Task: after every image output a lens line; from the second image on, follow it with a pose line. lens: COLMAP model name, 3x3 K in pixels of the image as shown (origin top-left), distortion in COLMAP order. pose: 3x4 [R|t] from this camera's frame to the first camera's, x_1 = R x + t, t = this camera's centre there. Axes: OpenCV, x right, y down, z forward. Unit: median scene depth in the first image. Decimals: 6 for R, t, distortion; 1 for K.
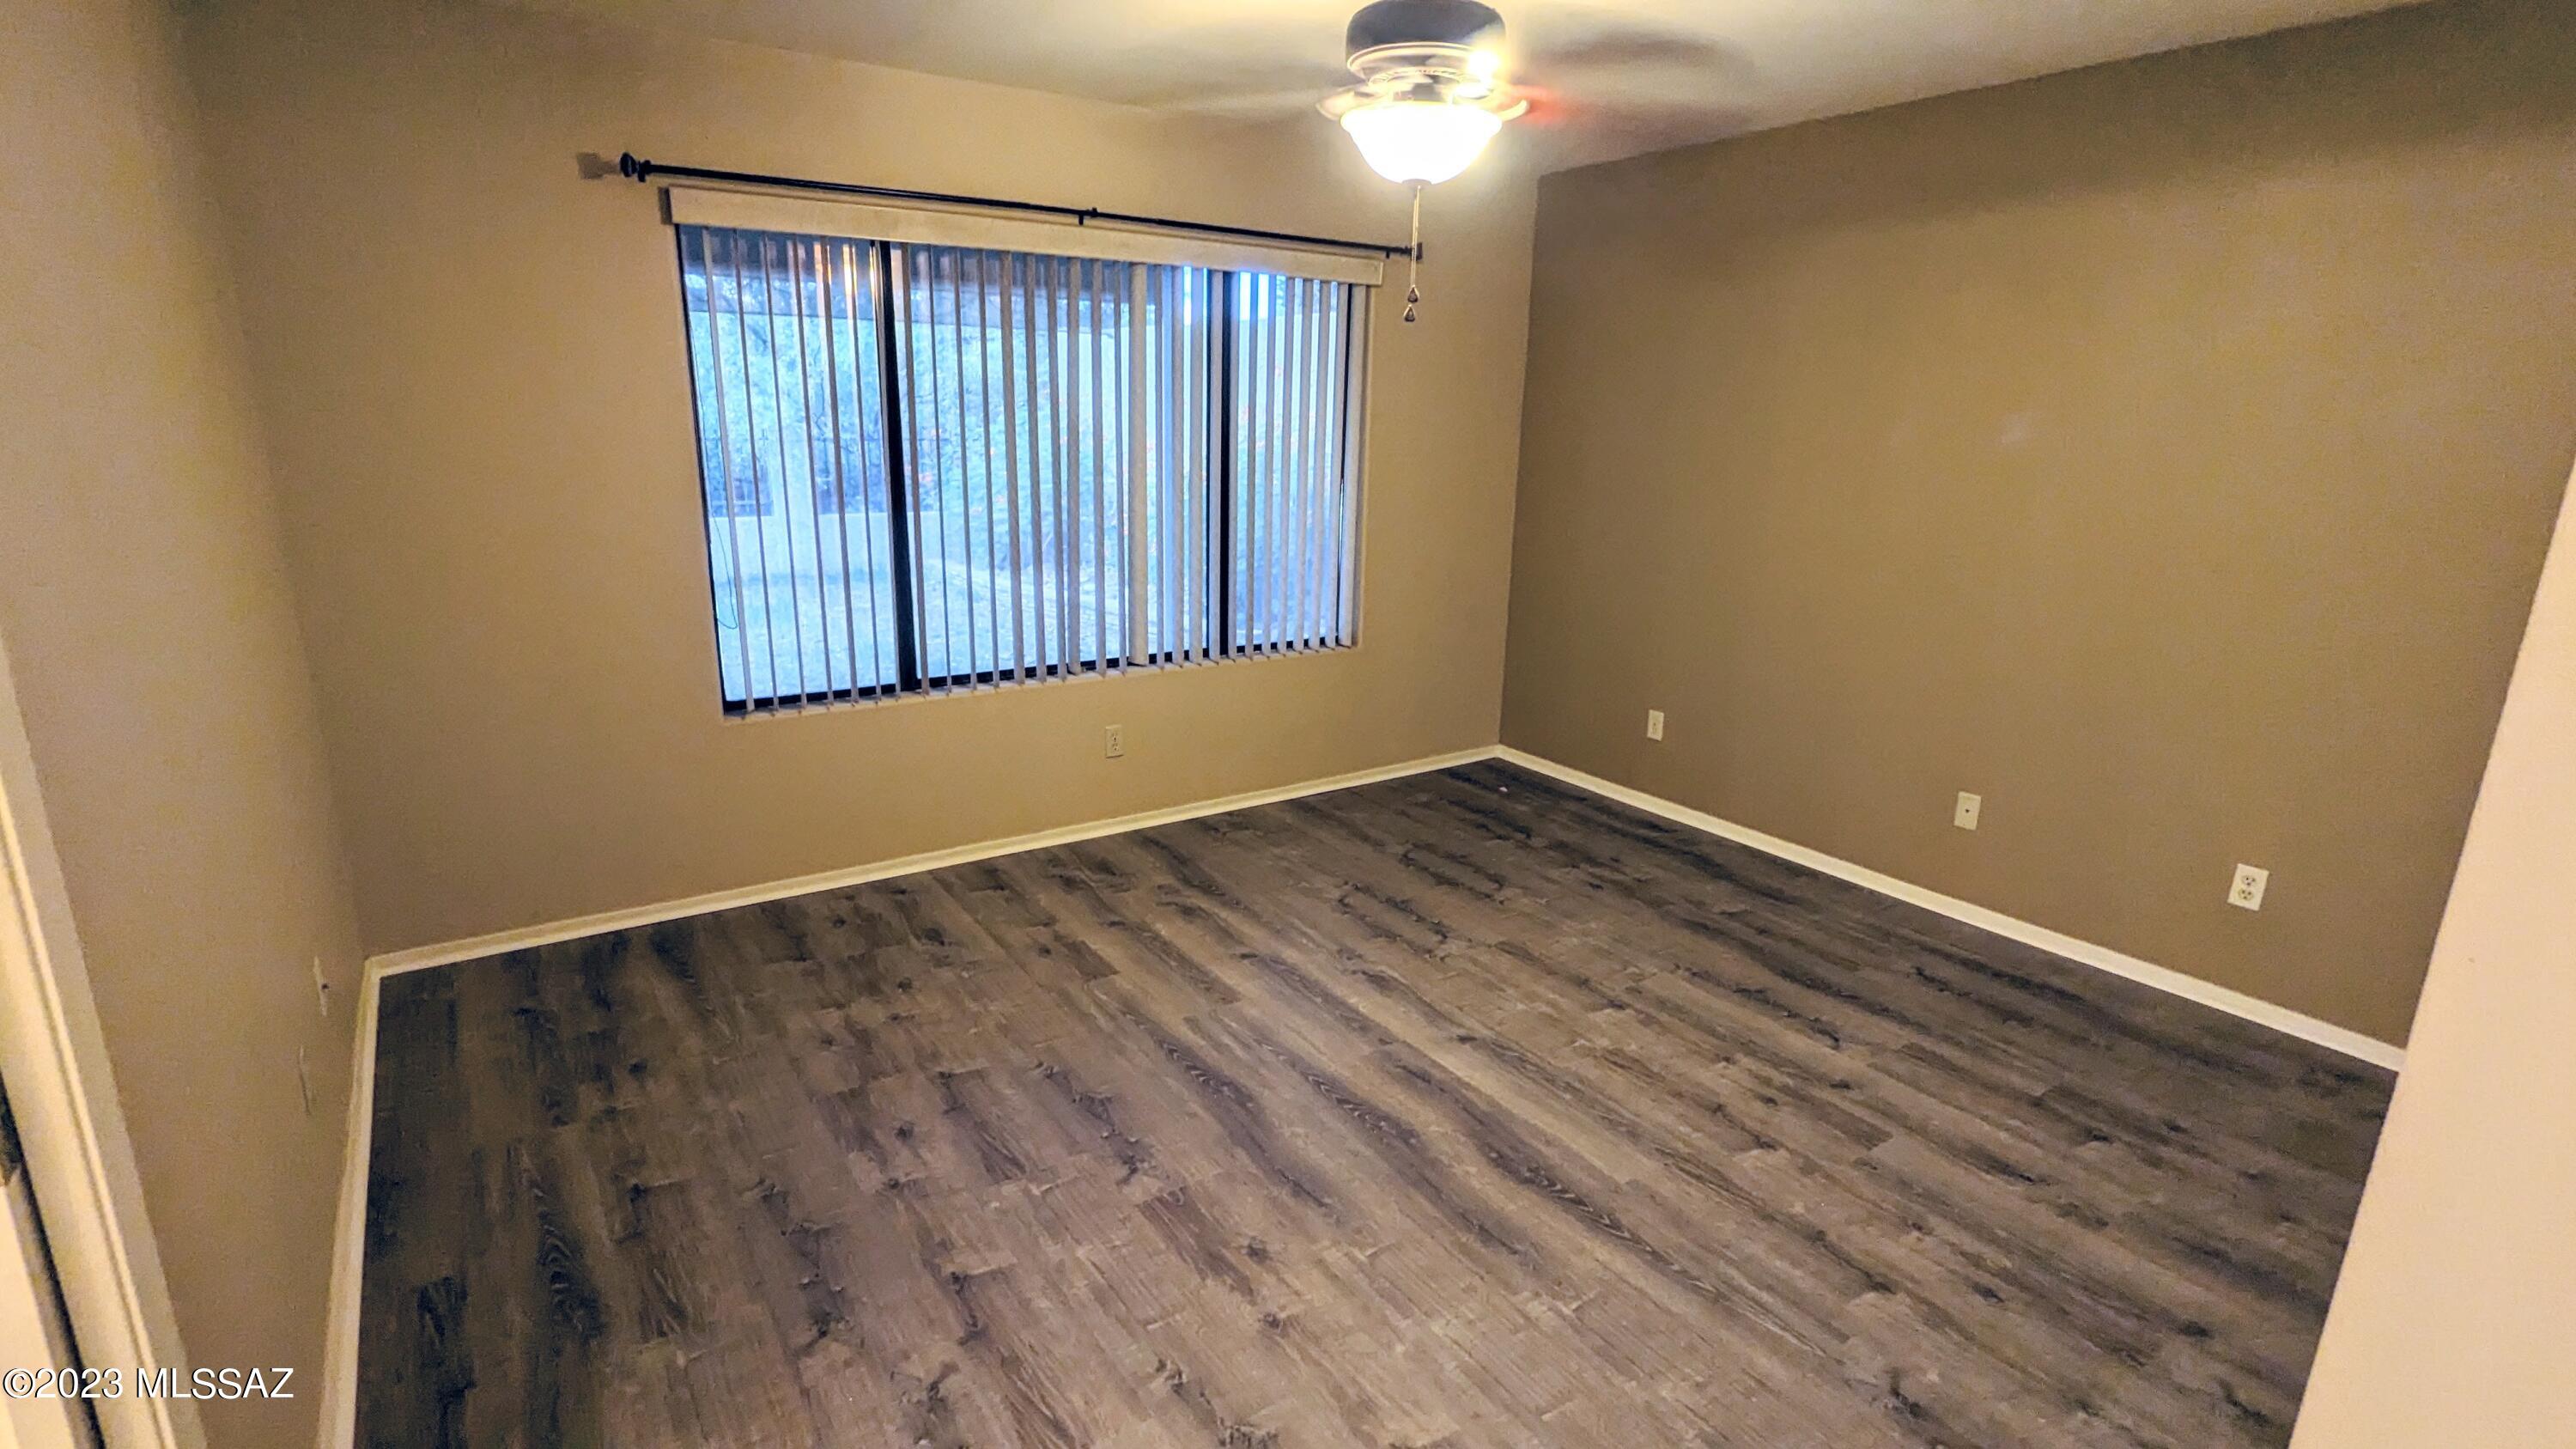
lens RADIAL K [[1214.9, 0, 1282.4], [0, 1214.9, 721.2], [0, 0, 1]] dist [-0.002165, 0.002172]
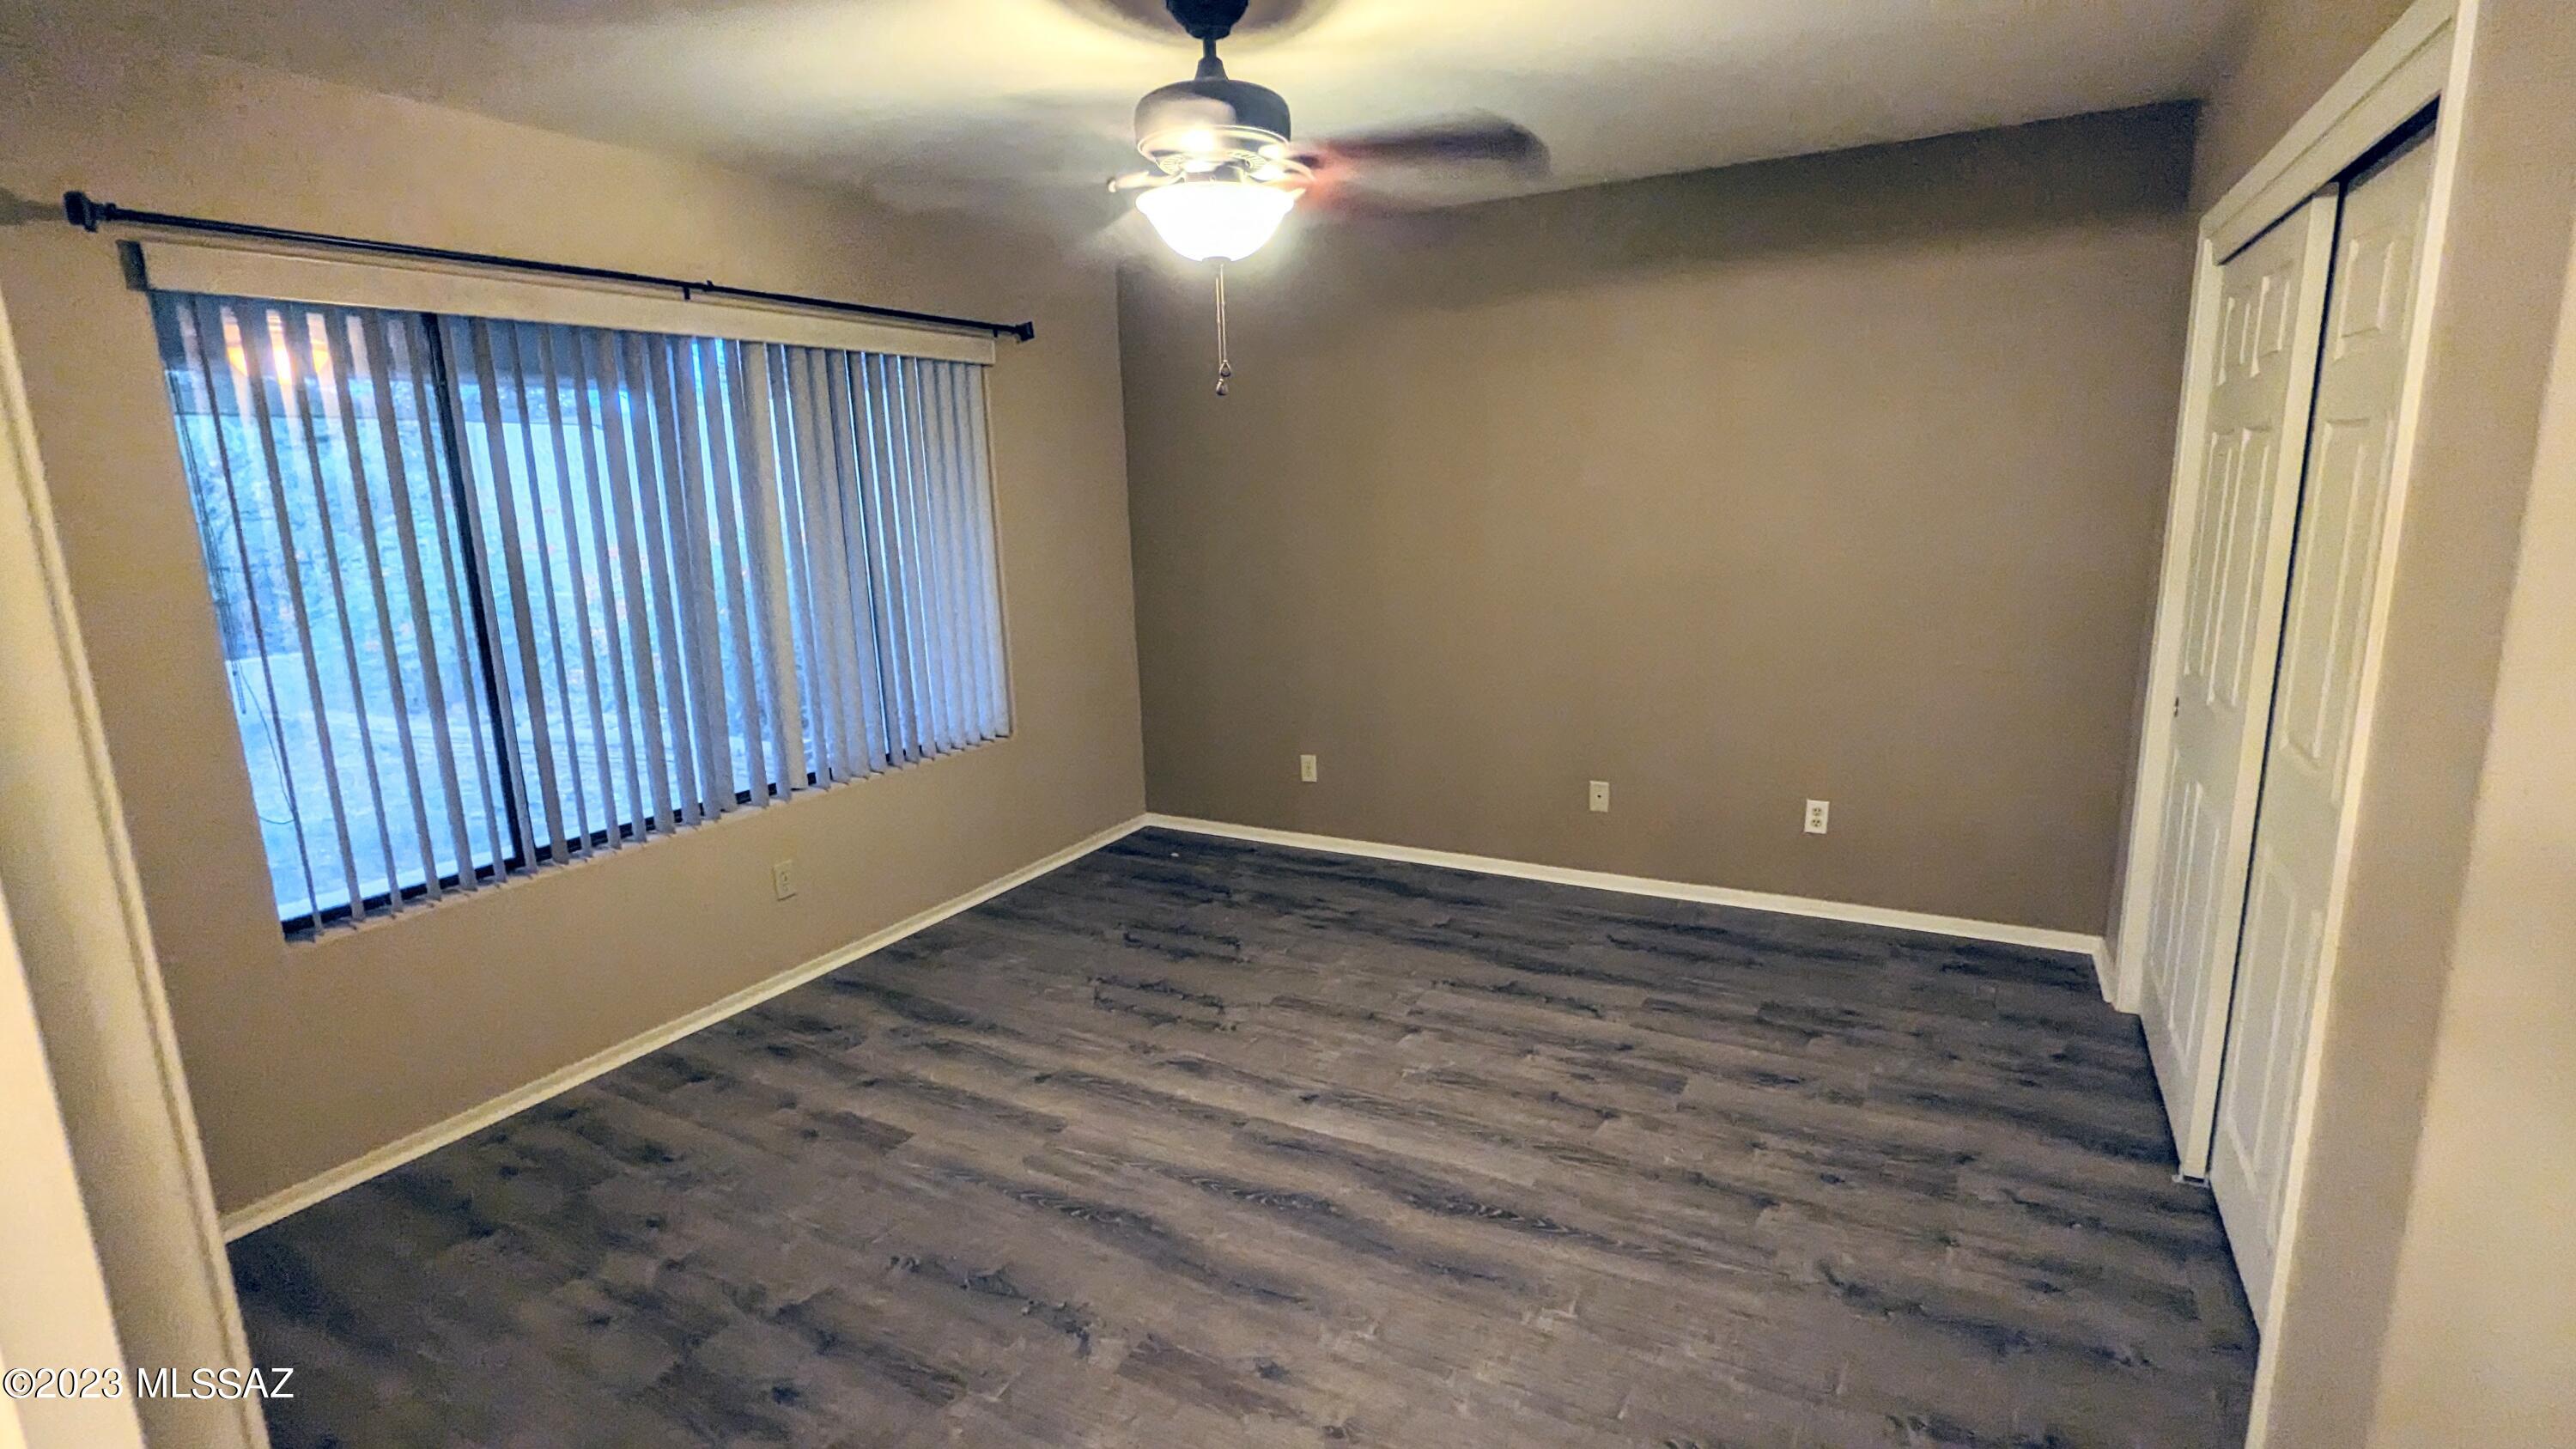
lens RADIAL K [[1214.9, 0, 1275.8], [0, 1214.9, 724.8], [0, 0, 1]] dist [-0.002165, 0.002172]
pose [[0.893043, -0.138117, 0.428250, -0.264349], [0.162339, 0.986525, -0.020362, -0.026787], [-0.419667, 0.087706, 0.903431, 0.080716]]
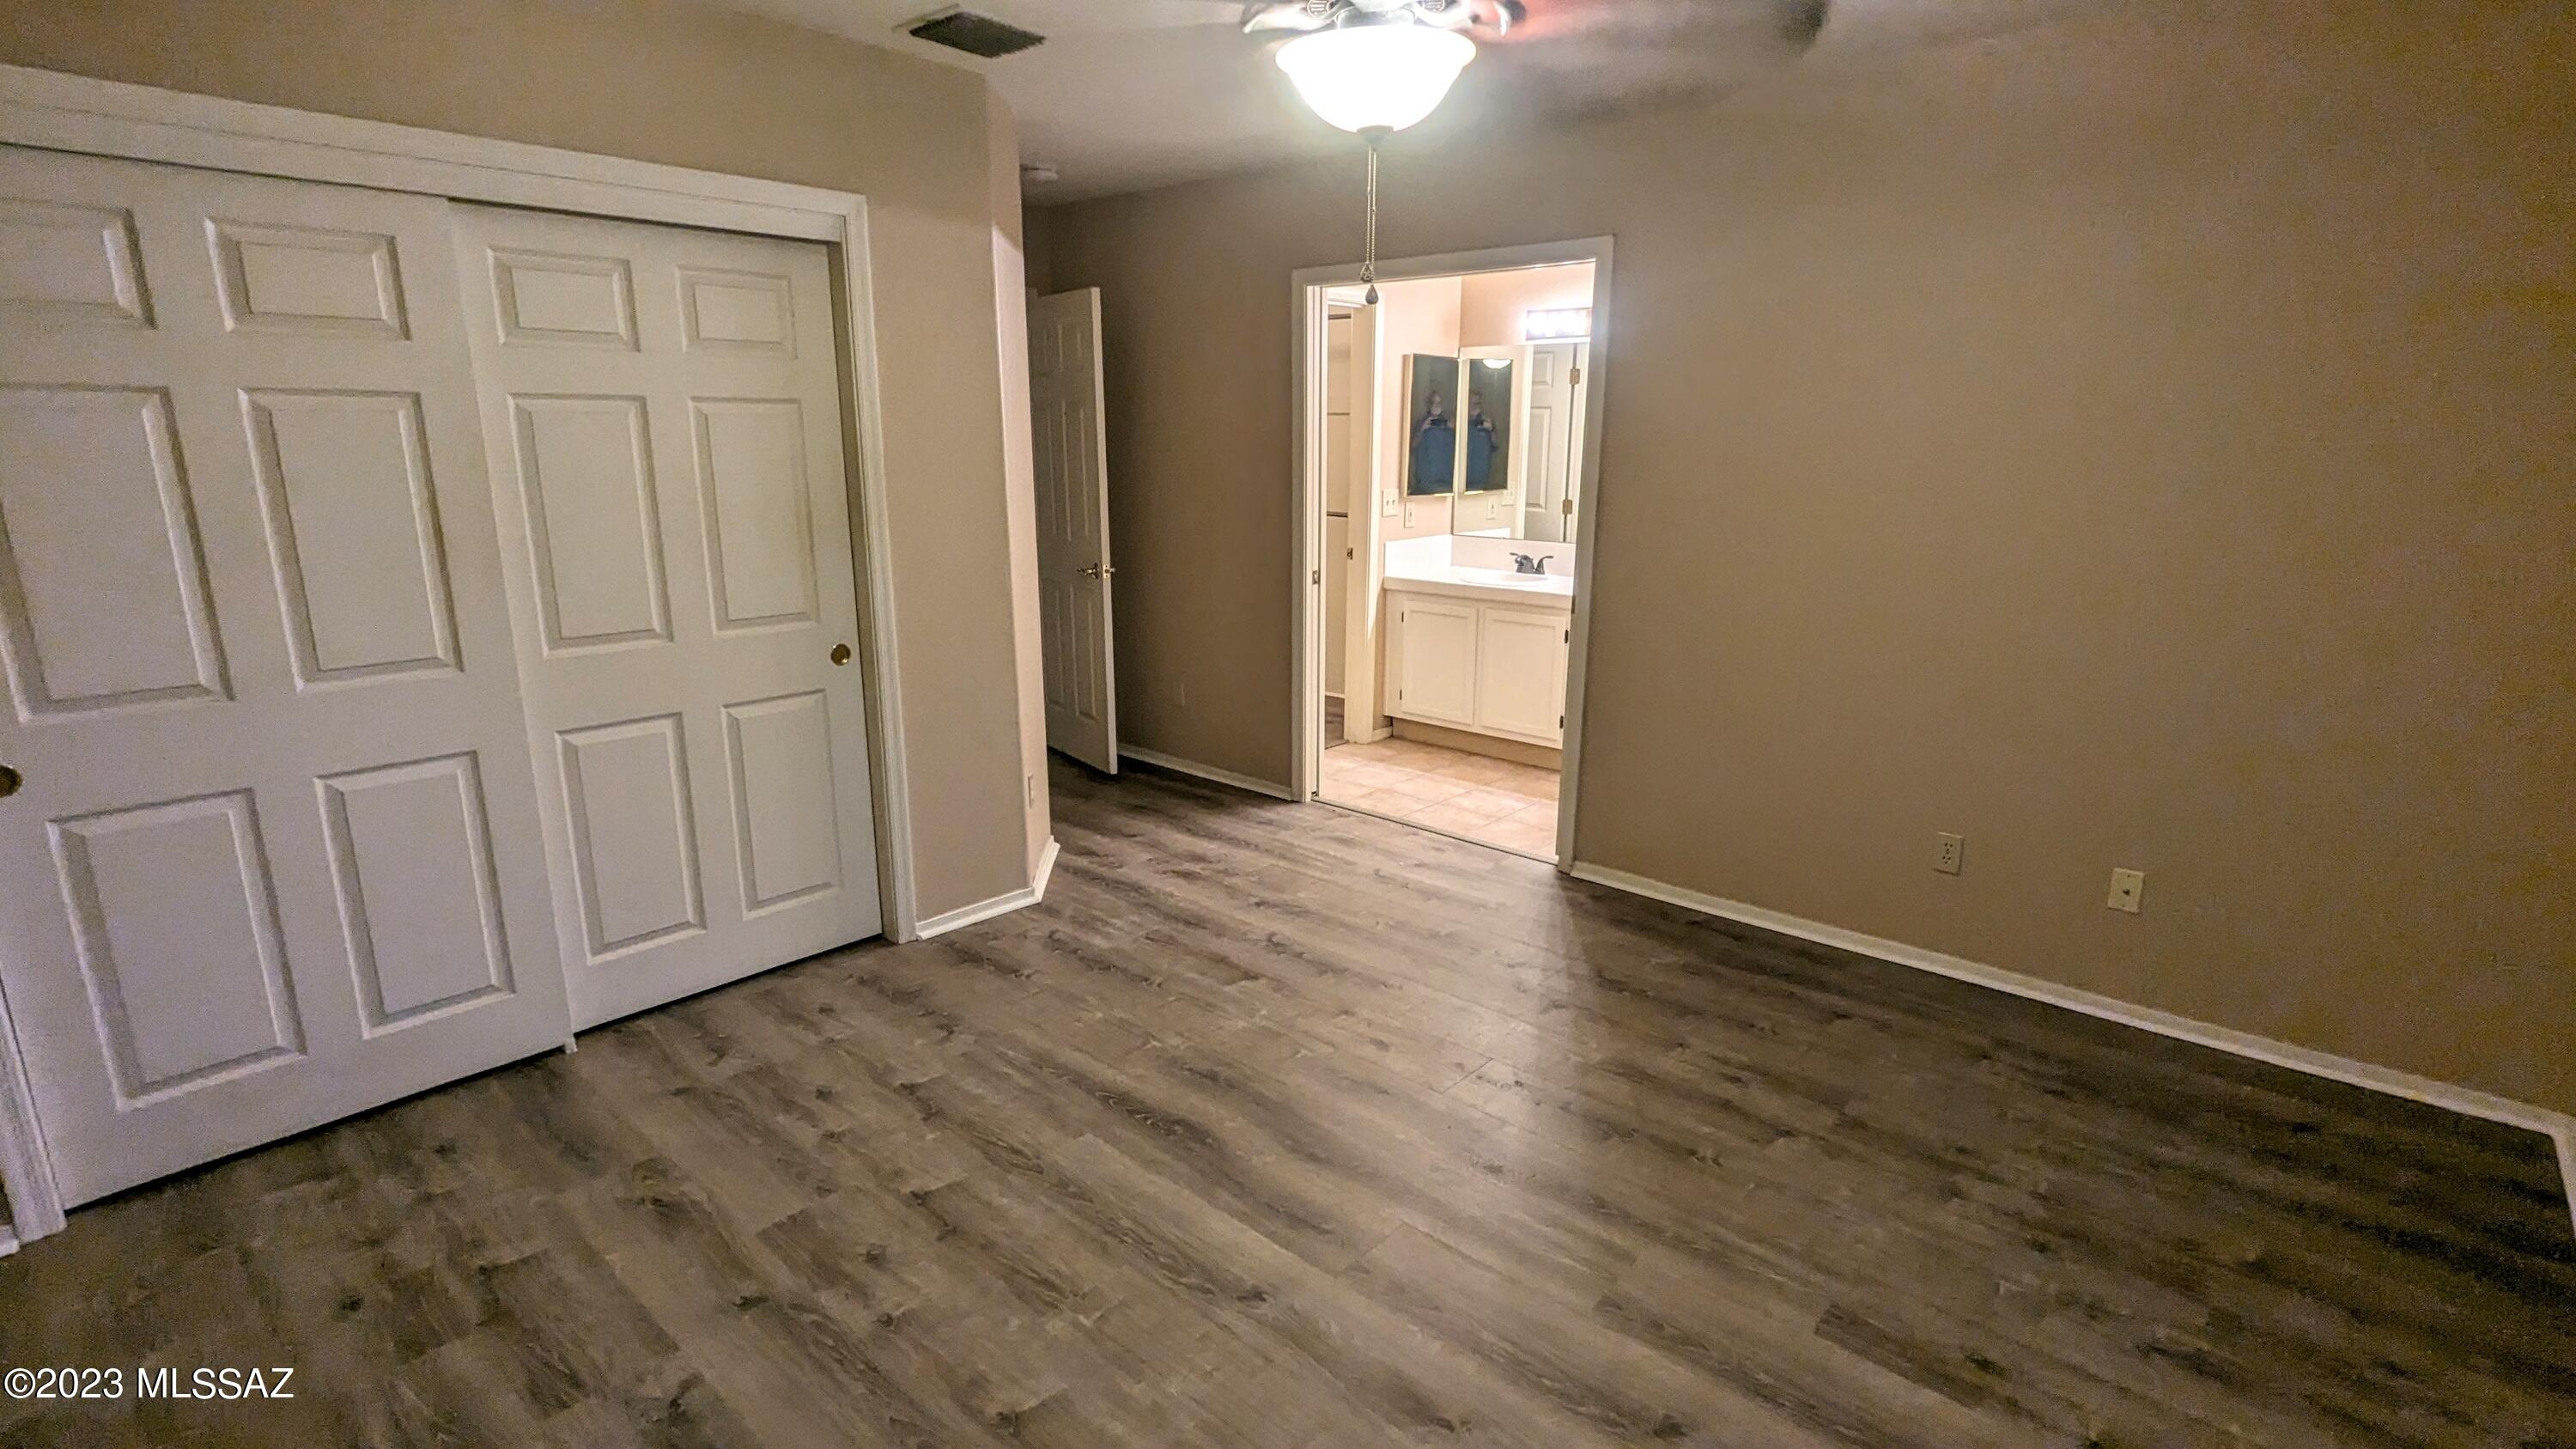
lens RADIAL K [[1214.9, 0, 1281.6], [0, 1214.9, 724.7], [0, 0, 1]] dist [-0.002165, 0.002172]
pose [[-0.970182, 0.035665, -0.239738, 0.297874], [-0.083324, 0.879751, 0.468077, -0.372423], [0.227604, 0.474096, -0.850547, 1.474127]]
